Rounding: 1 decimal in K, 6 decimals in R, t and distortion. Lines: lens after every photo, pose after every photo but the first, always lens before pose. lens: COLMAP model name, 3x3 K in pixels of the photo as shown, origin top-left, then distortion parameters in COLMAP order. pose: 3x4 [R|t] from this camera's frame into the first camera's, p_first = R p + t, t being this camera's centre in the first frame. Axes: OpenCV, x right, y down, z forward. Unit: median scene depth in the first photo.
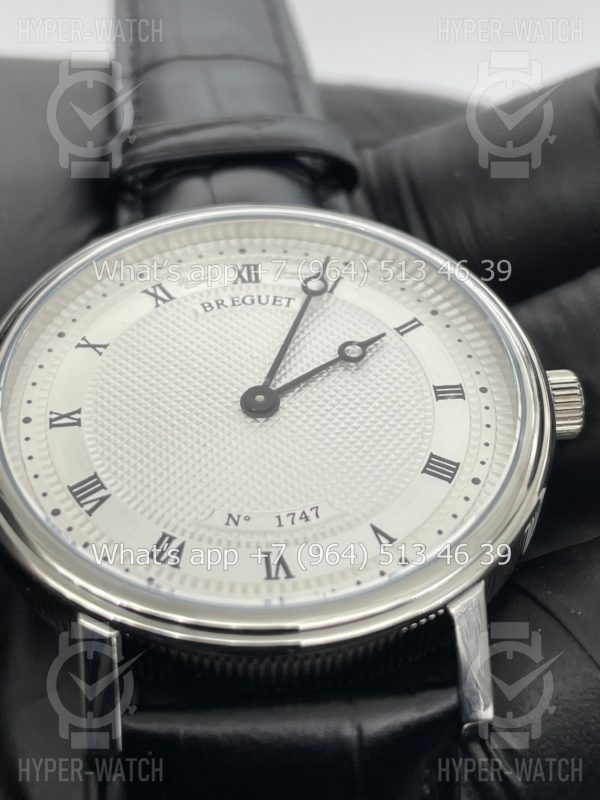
lens RADIAL K [[1284.4, 0, 300.0], [0, 1284.4, 400.0], [0, 0, 1]] dist [0.067580, -0.110744]
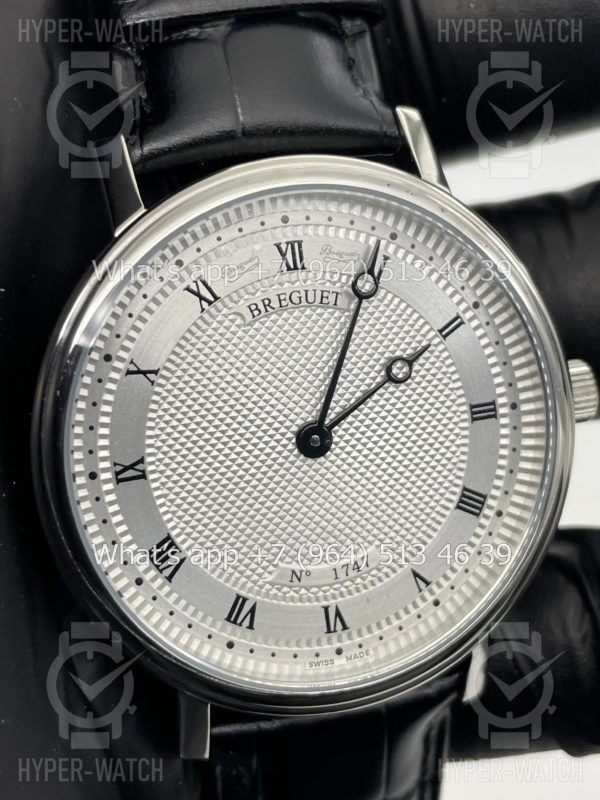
lens RADIAL K [[1277.5, 0, 300.0], [0, 1277.5, 400.0], [0, 0, 1]] dist [0.122713, 0.040709]
pose [[0.971246, -0.044351, 0.233911, -0.282880], [-0.137849, 0.696293, 0.704396, -0.748518], [-0.194112, -0.716386, 0.670158, 0.329974]]
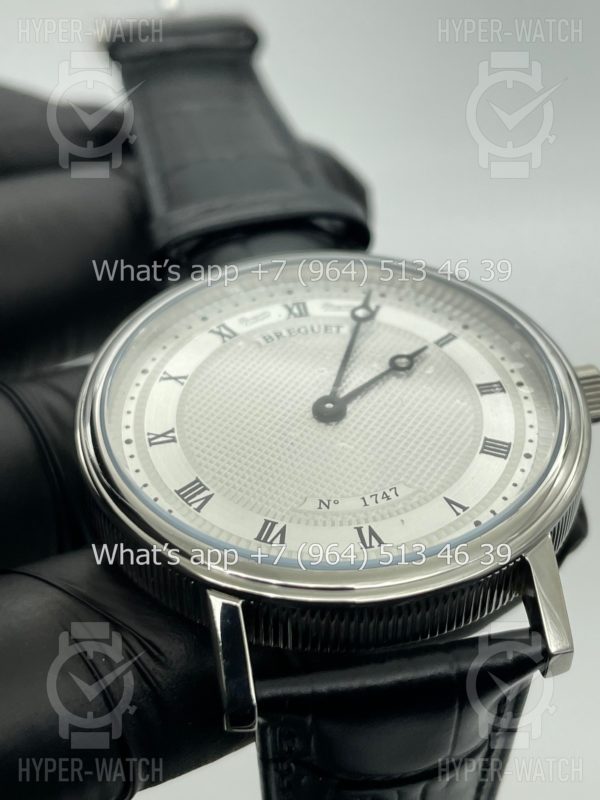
lens RADIAL K [[1277.5, 0, 300.0], [0, 1277.5, 400.0], [0, 0, 1]] dist [0.122713, 0.040709]
pose [[0.994728, -0.086793, 0.054609, -0.118333], [0.092263, 0.989944, -0.107234, 0.112594], [-0.044753, 0.111707, 0.992733, -0.127957]]
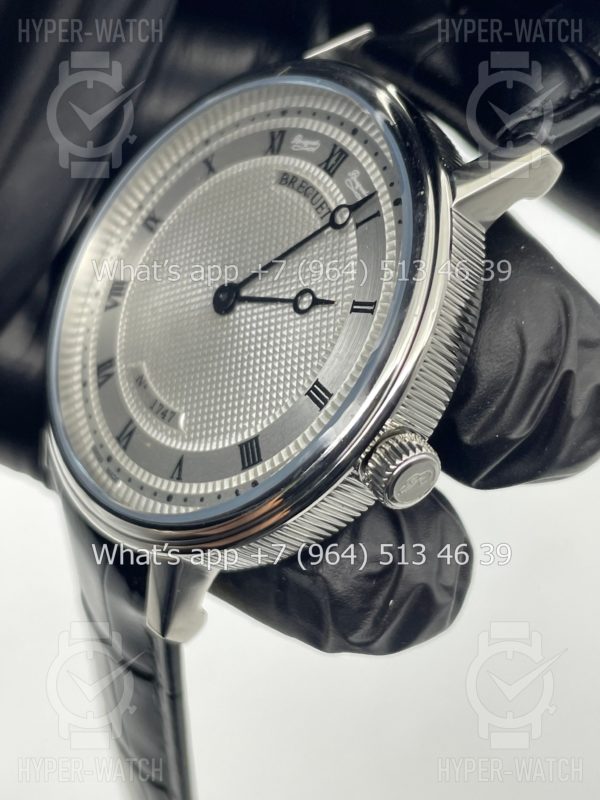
lens RADIAL K [[1284.4, 0, 300.0], [0, 1284.4, 400.0], [0, 0, 1]] dist [0.067580, -0.110744]
pose [[0.431659, 0.619489, -0.655670, 0.775822], [-0.081233, 0.750621, 0.655721, -0.663915], [0.898372, -0.229786, 0.374335, 0.621249]]
